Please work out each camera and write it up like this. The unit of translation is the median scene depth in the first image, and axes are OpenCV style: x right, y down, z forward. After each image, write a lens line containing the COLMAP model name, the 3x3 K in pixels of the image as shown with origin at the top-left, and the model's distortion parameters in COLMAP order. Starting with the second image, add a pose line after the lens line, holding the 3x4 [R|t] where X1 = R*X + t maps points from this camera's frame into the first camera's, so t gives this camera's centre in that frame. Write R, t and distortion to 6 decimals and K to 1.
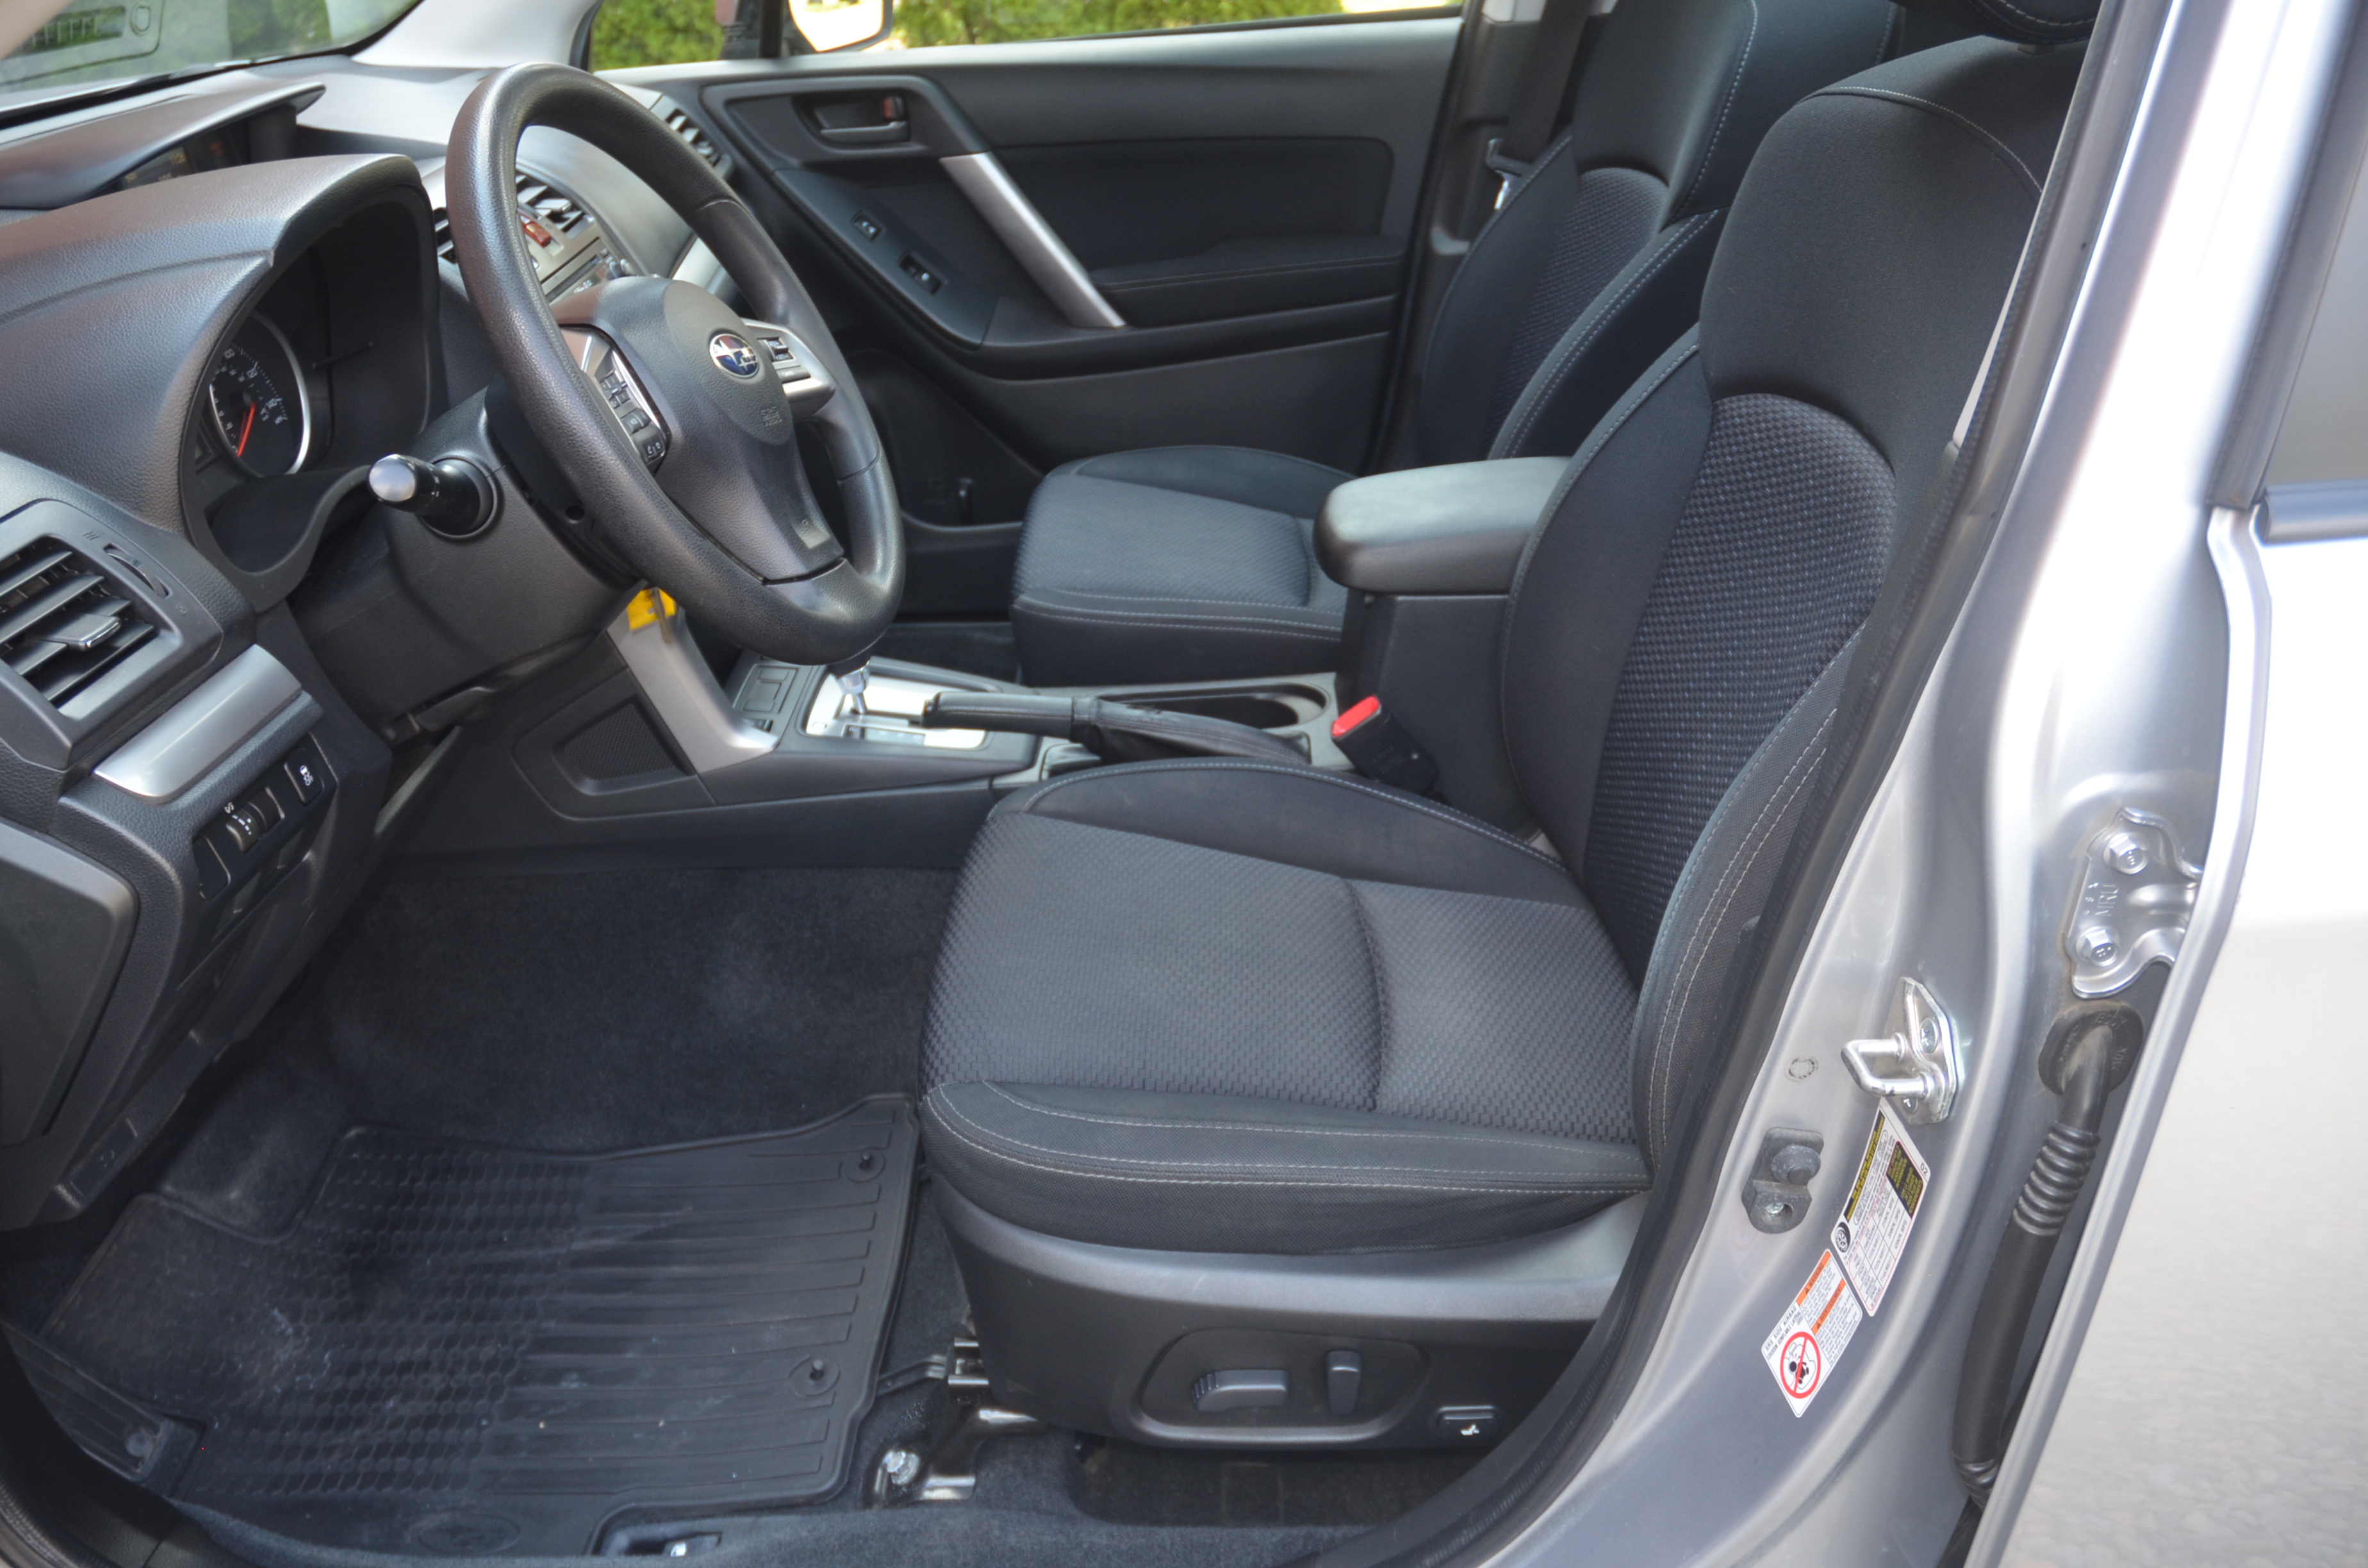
lens RADIAL K [[1896.1, 0, 1171.7], [0, 1896.1, 797.3], [0, 0, 1]] dist [-0.013396, 0.031057]
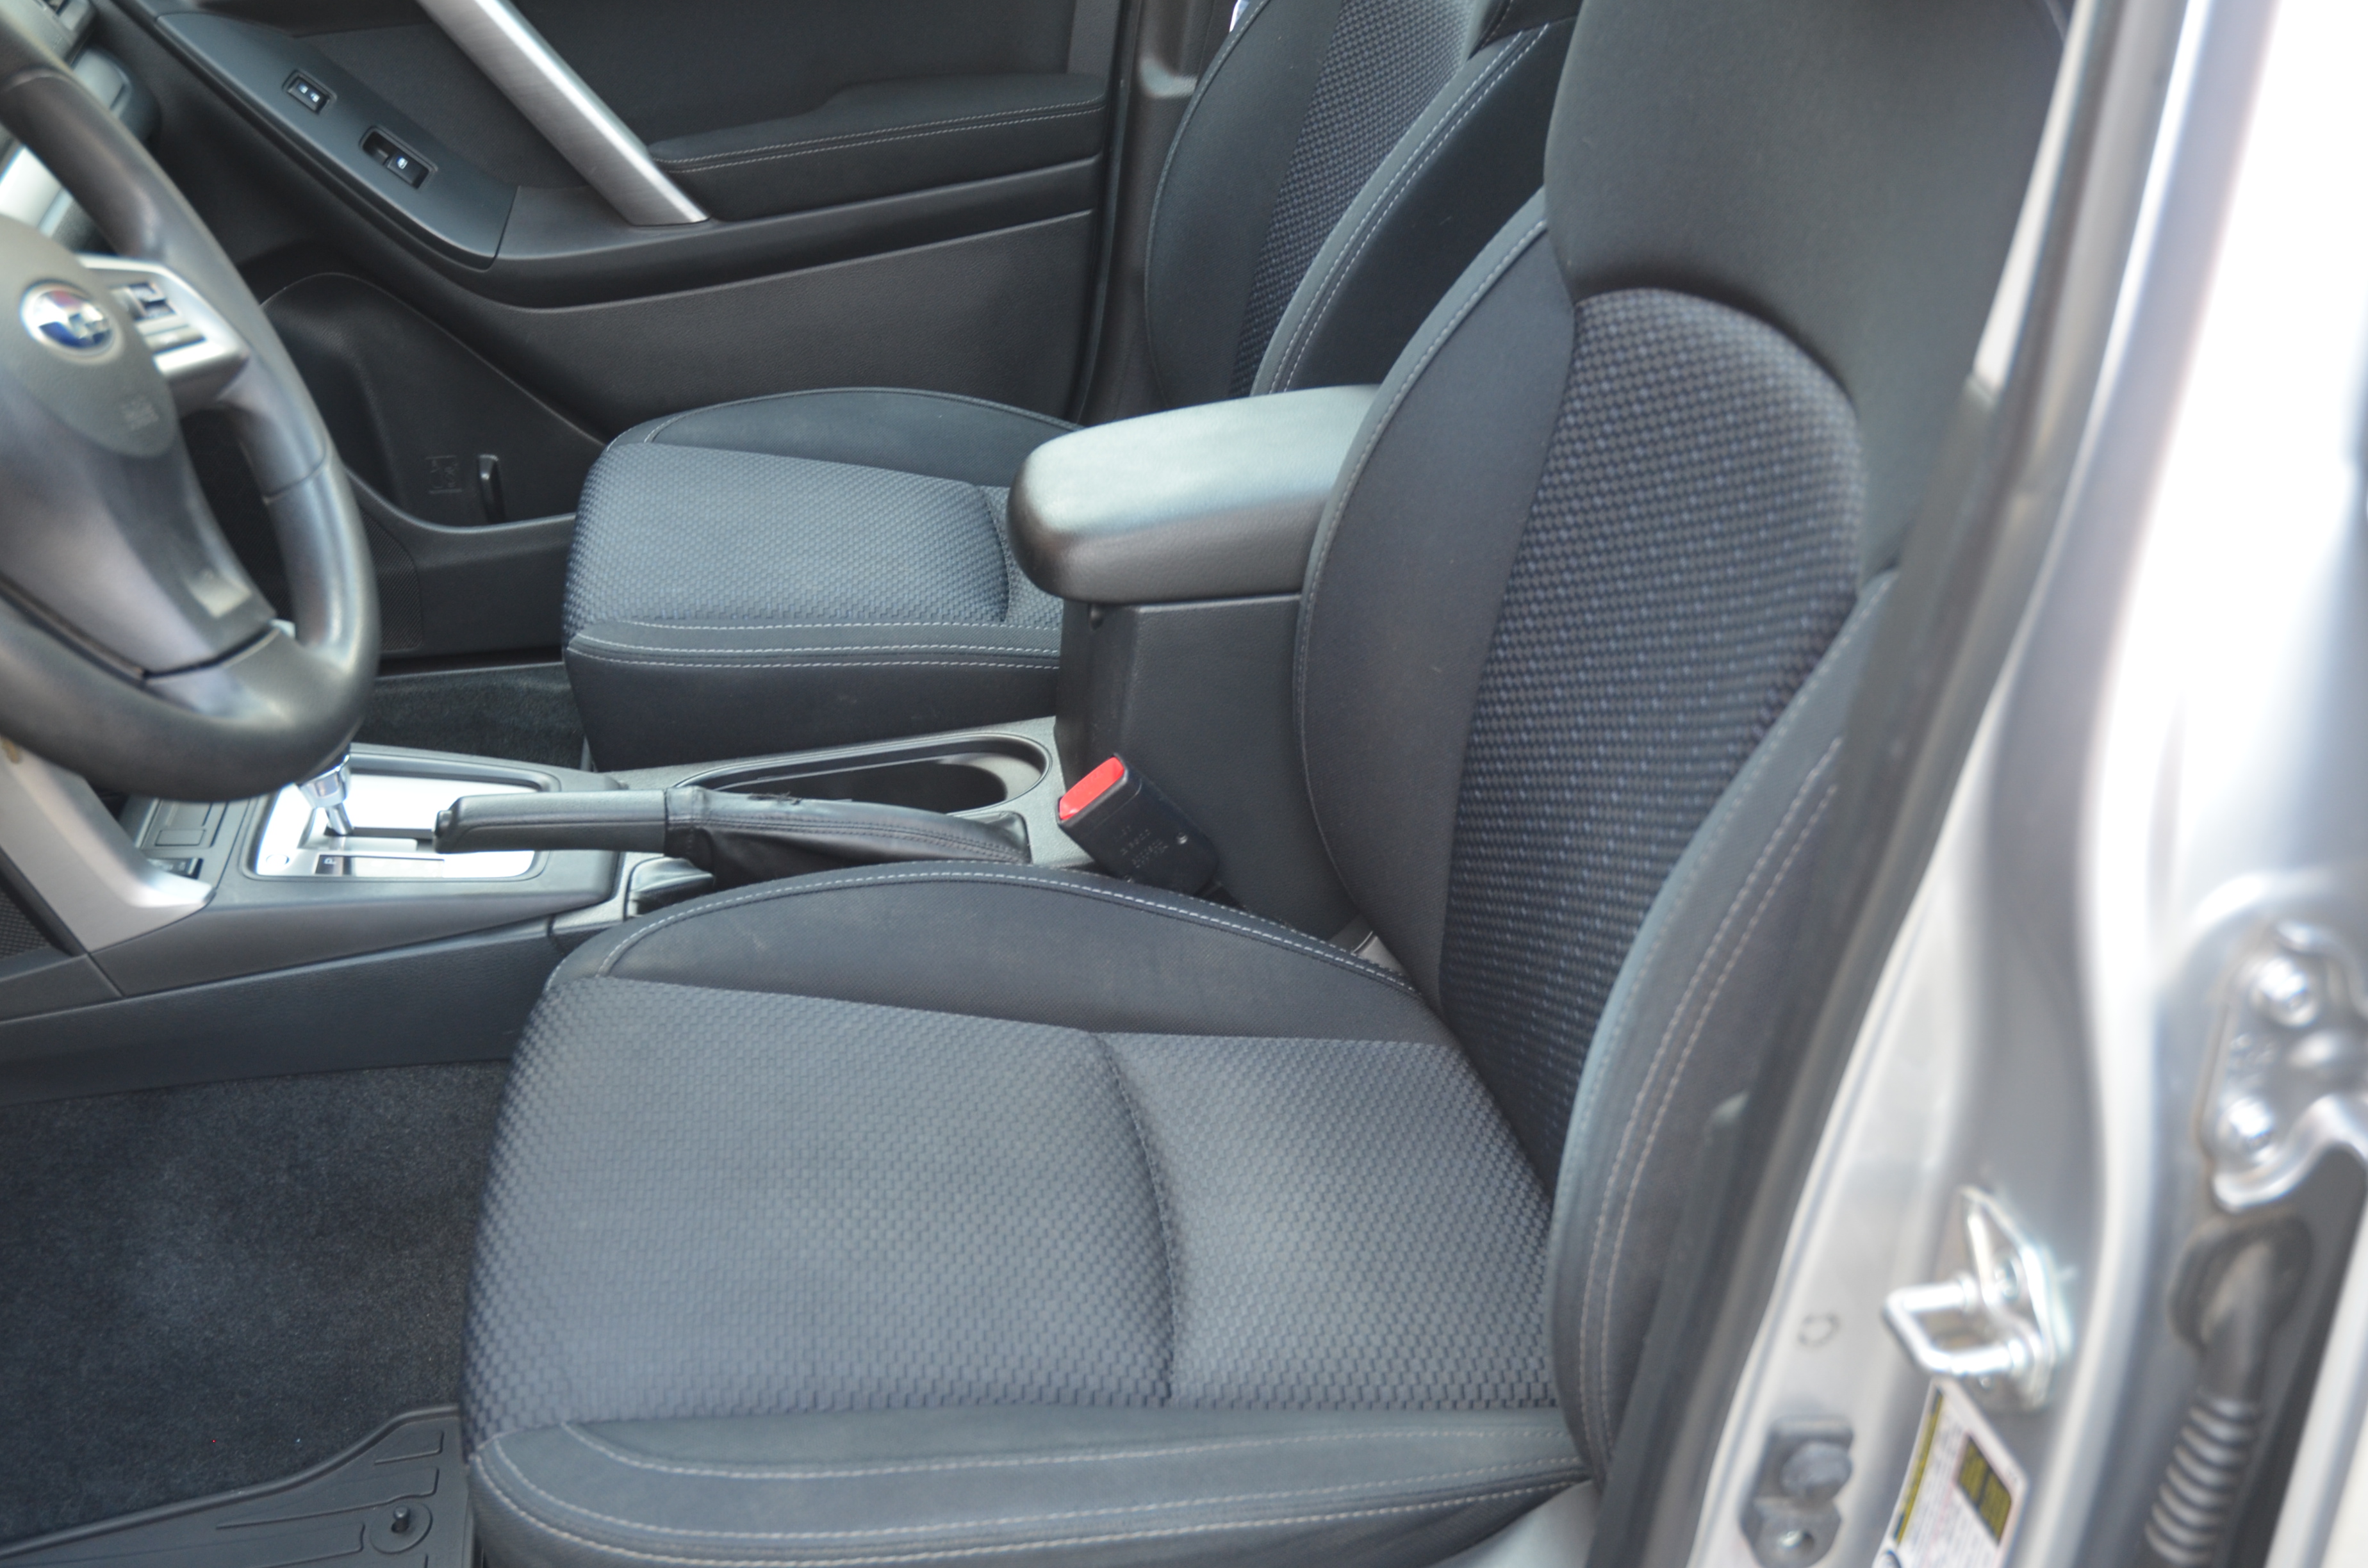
lens RADIAL K [[2519.1, 0, 1183.6], [0, 2519.1, 783.2], [0, 0, 1]] dist [-0.042240, 0.000000]
pose [[0.987632, -0.075848, 0.137226, 0.007687], [0.076953, 0.997031, -0.002757, -0.046272], [-0.136609, 0.013283, 0.990536, 0.125867]]
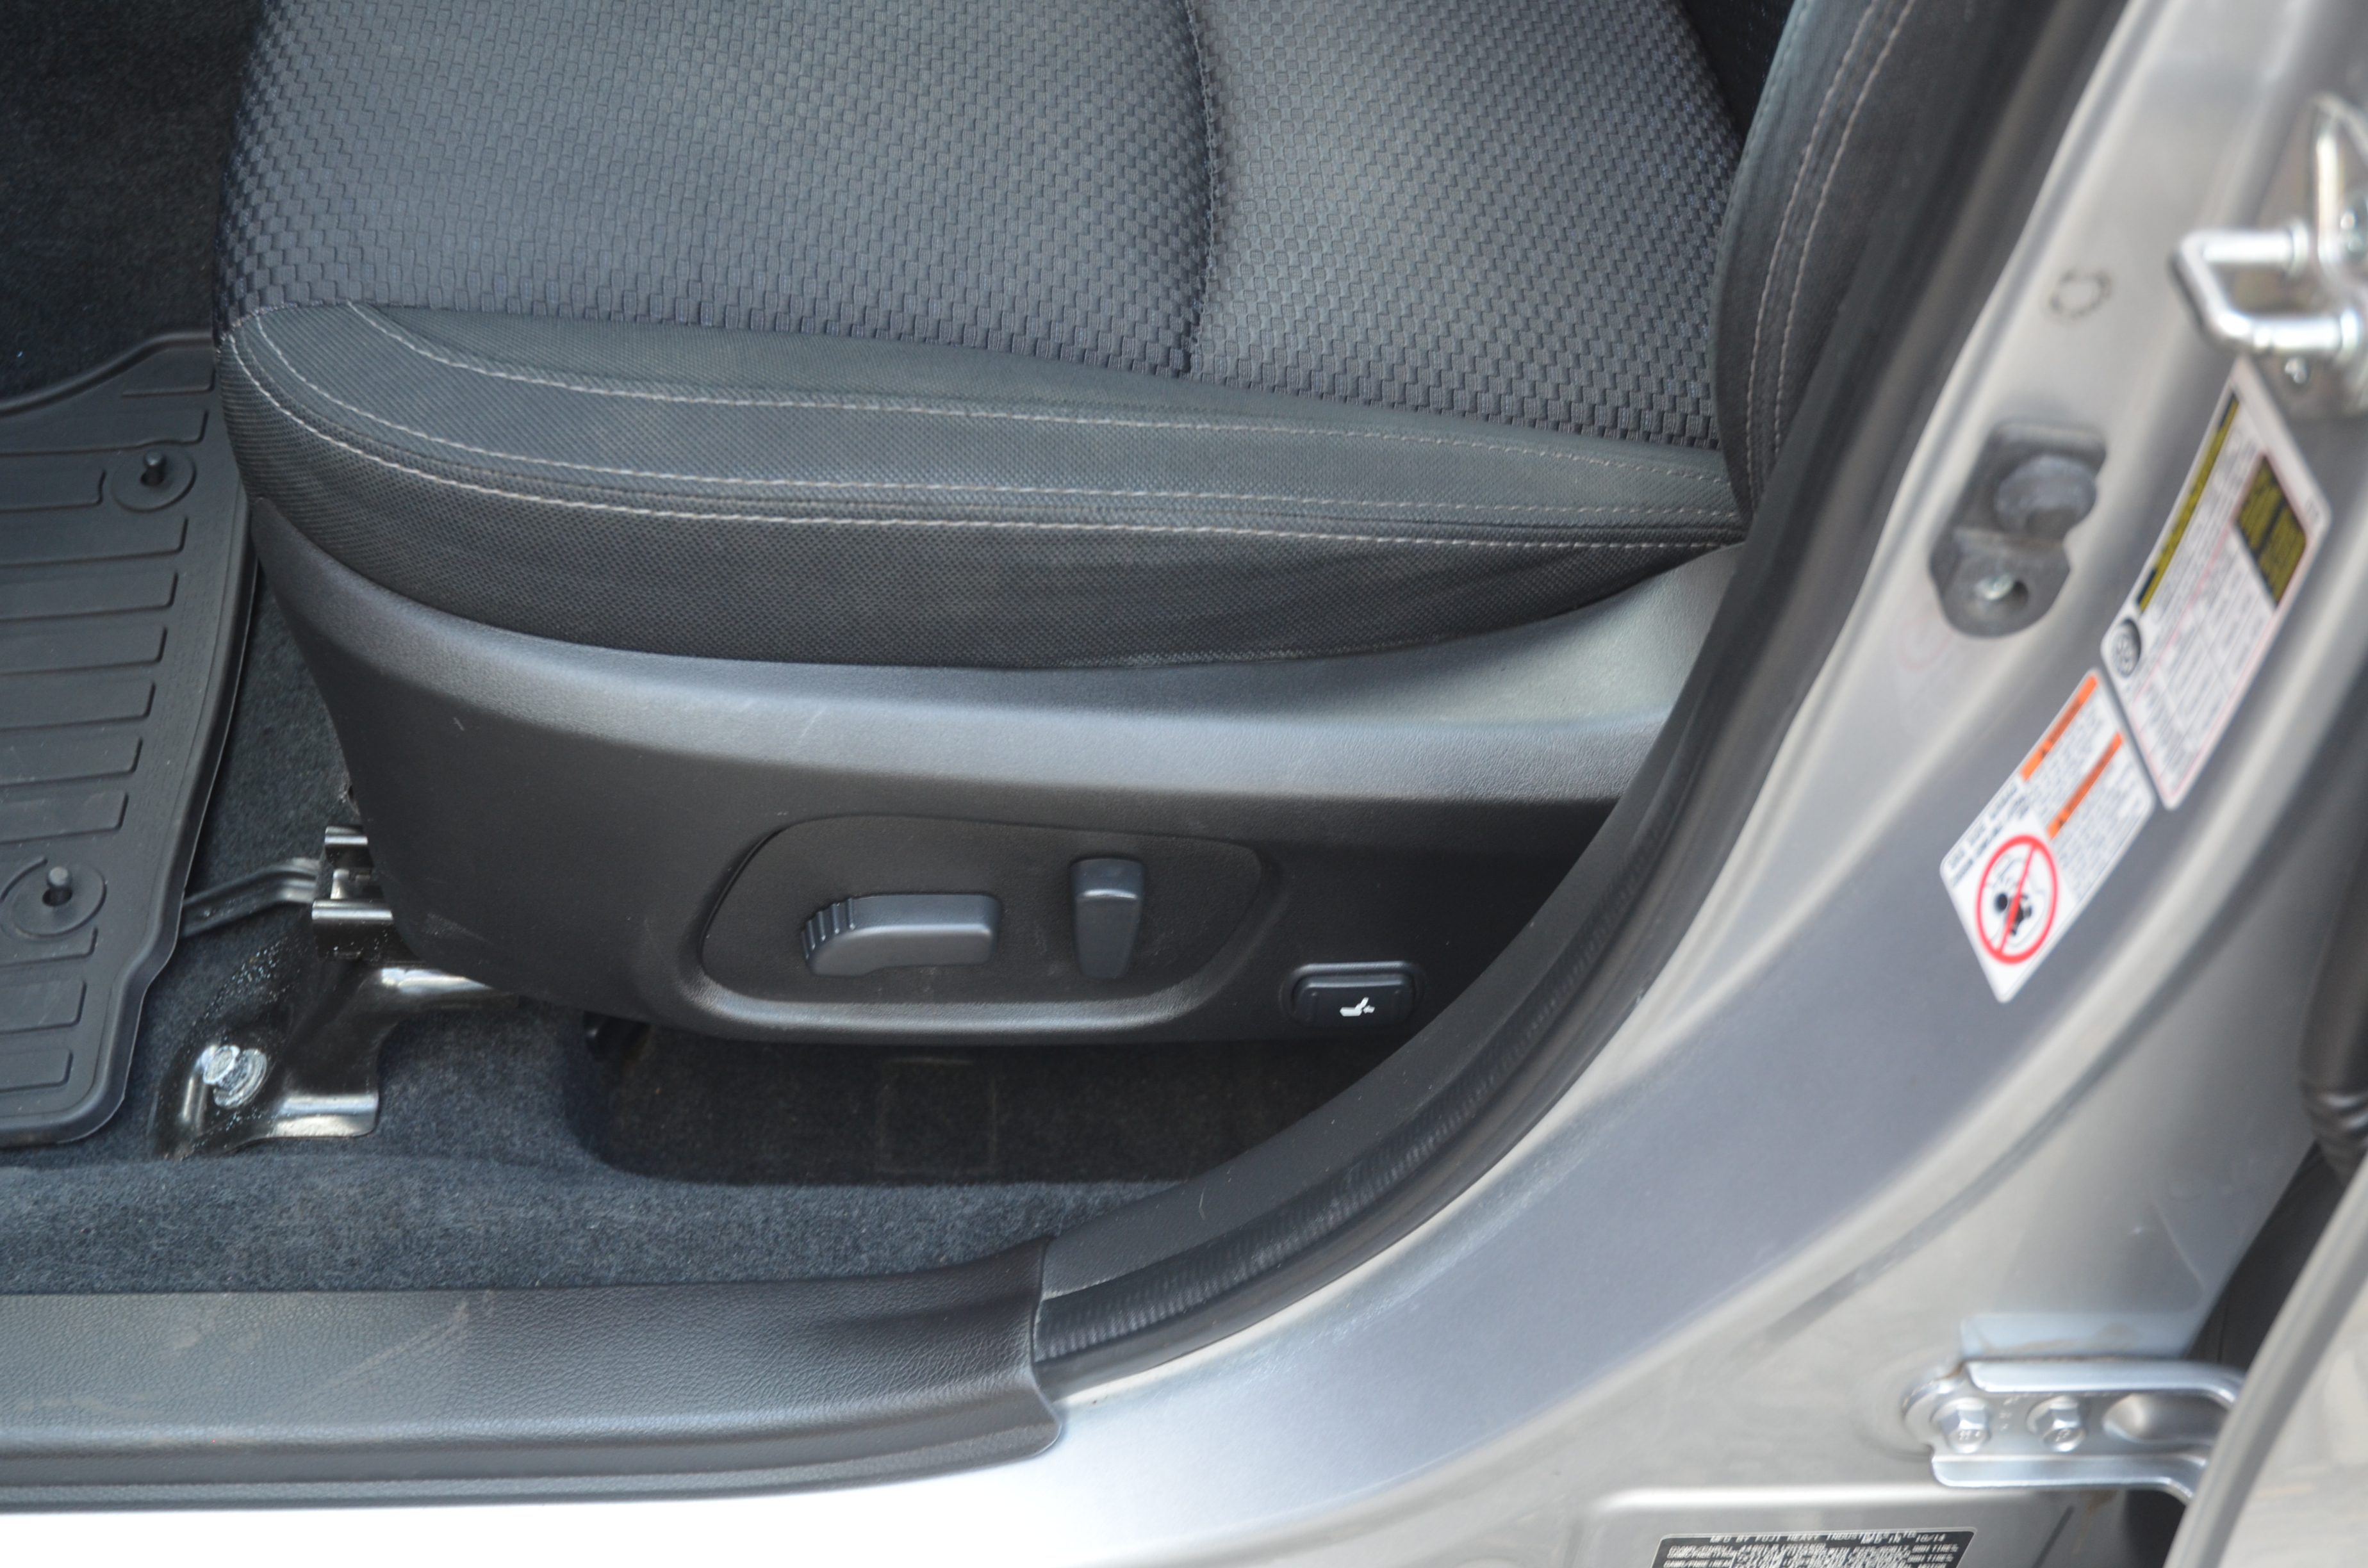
lens RADIAL K [[3430.9, 0, 1224.1], [0, 3430.9, 808.4], [0, 0, 1]] dist [-0.022949, 0.000000]
pose [[0.995359, -0.001167, 0.096224, 0.032353], [-0.026299, 0.958563, 0.283663, 0.023663], [-0.092567, -0.284877, 0.954084, 0.137877]]
